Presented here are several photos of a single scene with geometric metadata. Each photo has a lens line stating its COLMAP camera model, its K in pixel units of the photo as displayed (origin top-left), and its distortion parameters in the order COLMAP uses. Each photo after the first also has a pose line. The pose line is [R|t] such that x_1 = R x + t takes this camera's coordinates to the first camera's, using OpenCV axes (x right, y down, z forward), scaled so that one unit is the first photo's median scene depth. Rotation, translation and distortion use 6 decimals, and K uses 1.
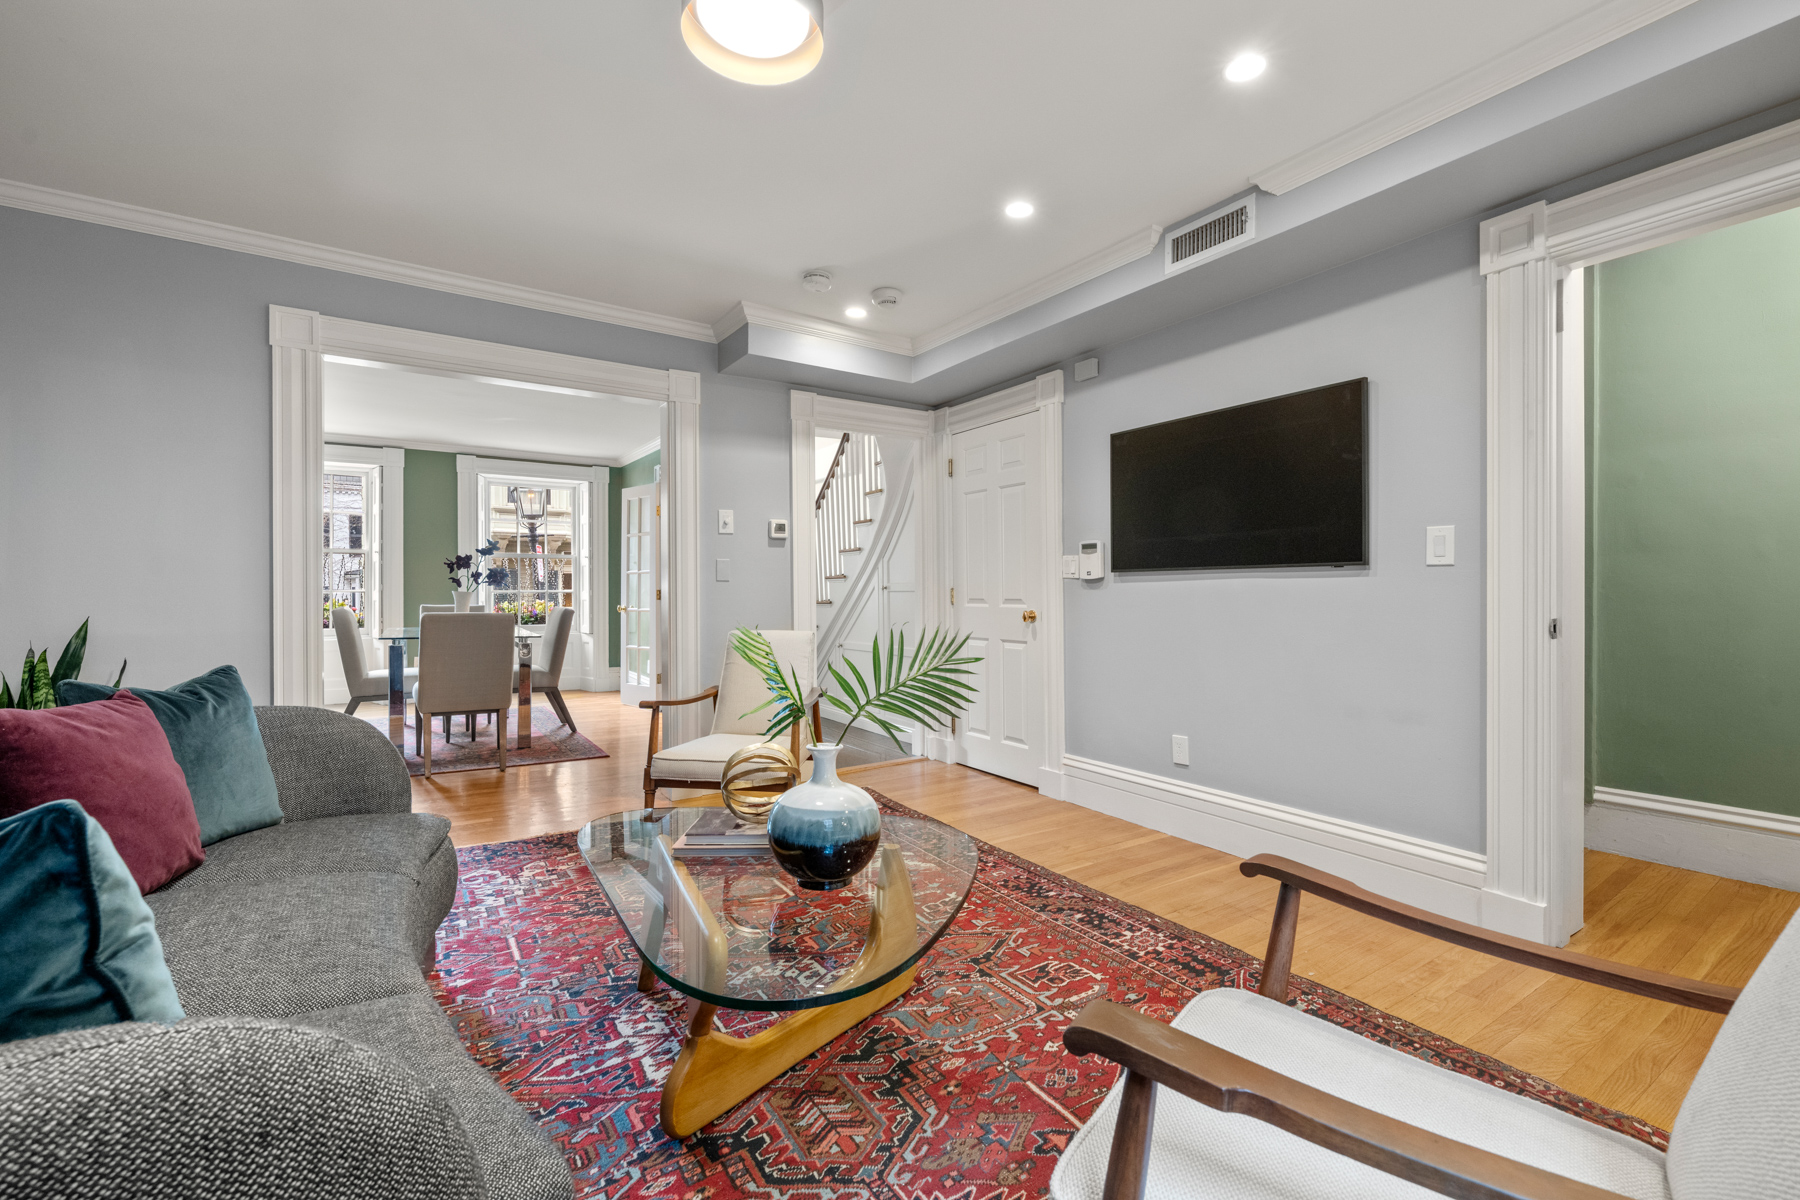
lens RADIAL K [[769.4, 0, 905.4], [0, 769.4, 596.4], [0, 0, 1]] dist [-0.002574, -0.000174]
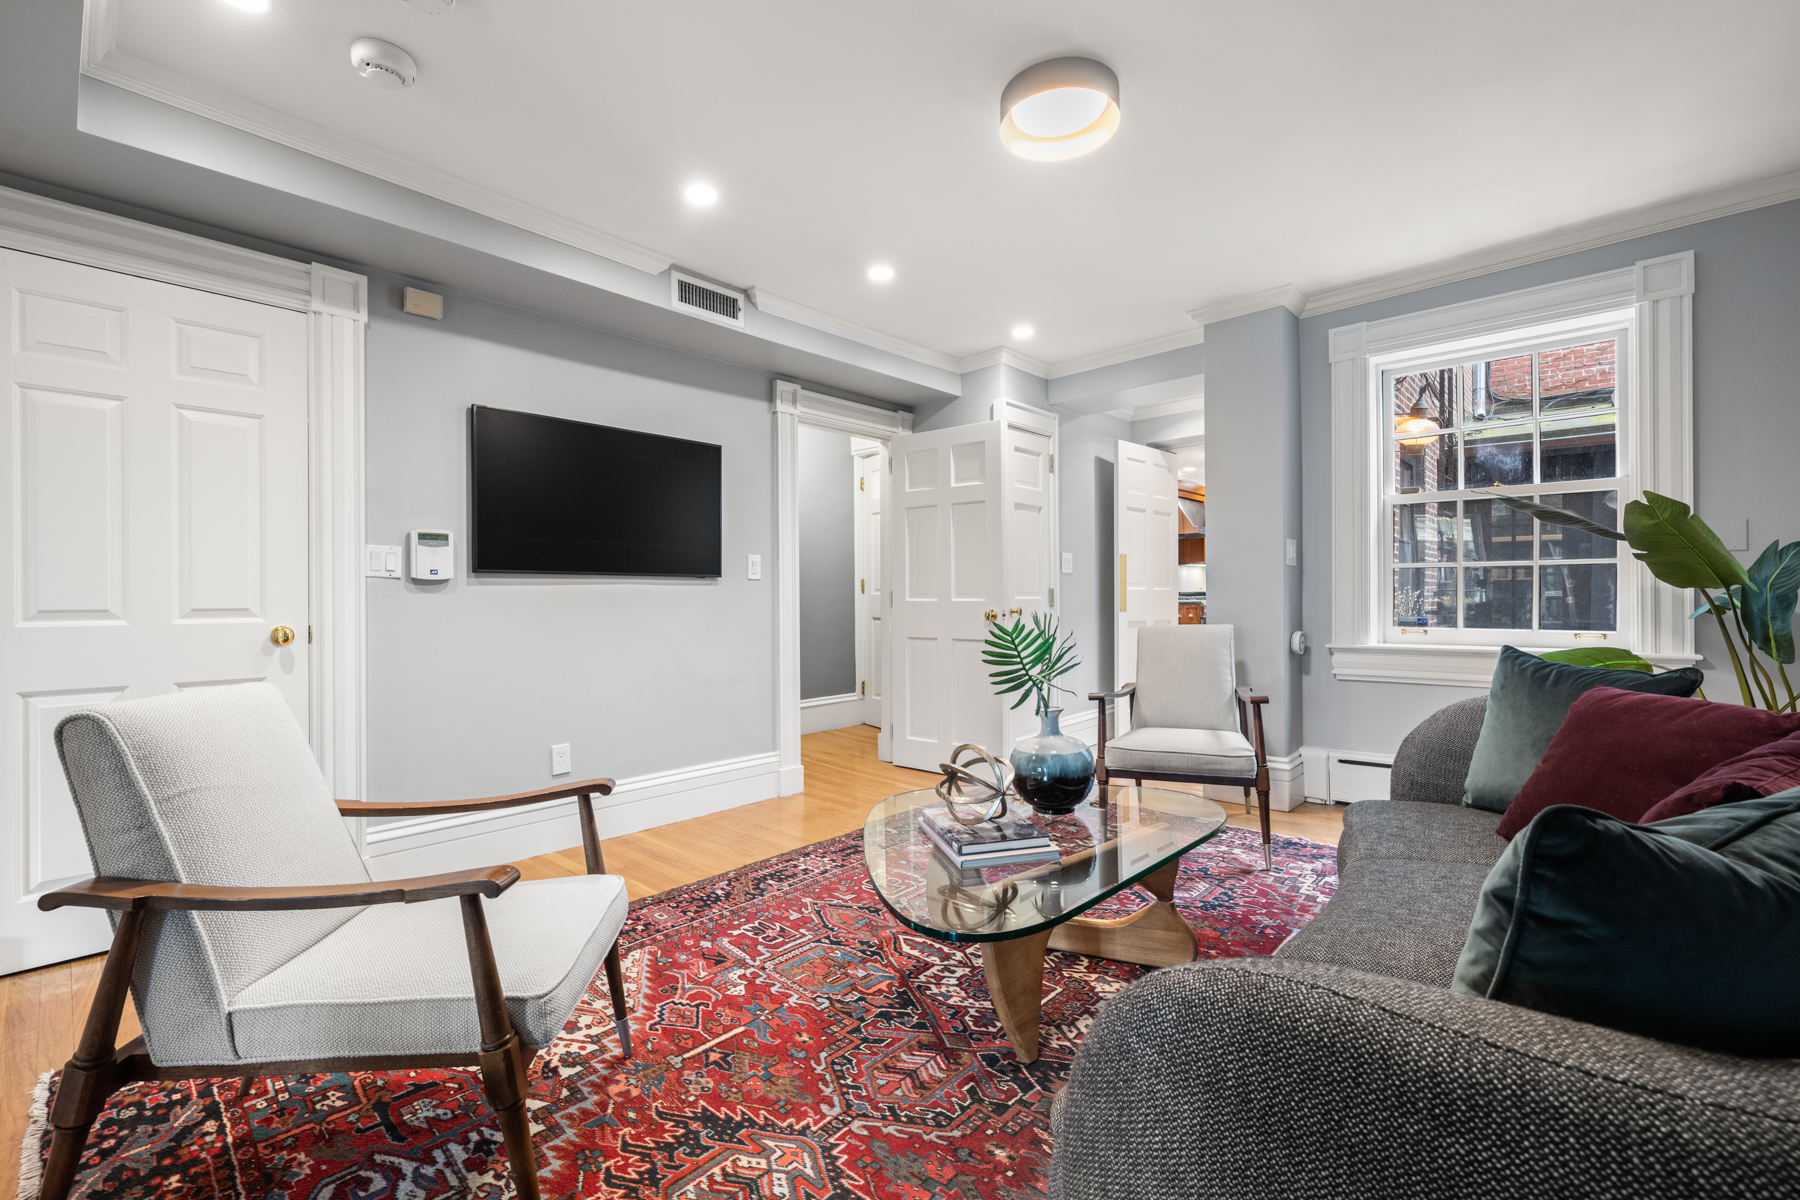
lens RADIAL K [[769.4, 0, 905.5], [0, 769.4, 599.8], [0, 0, 1]] dist [-0.002574, -0.000174]
pose [[-0.255511, -0.000843, 0.966806, -0.869966], [0.009334, 0.999951, 0.003339, -0.000784], [-0.966761, 0.009877, -0.255491, 1.038051]]
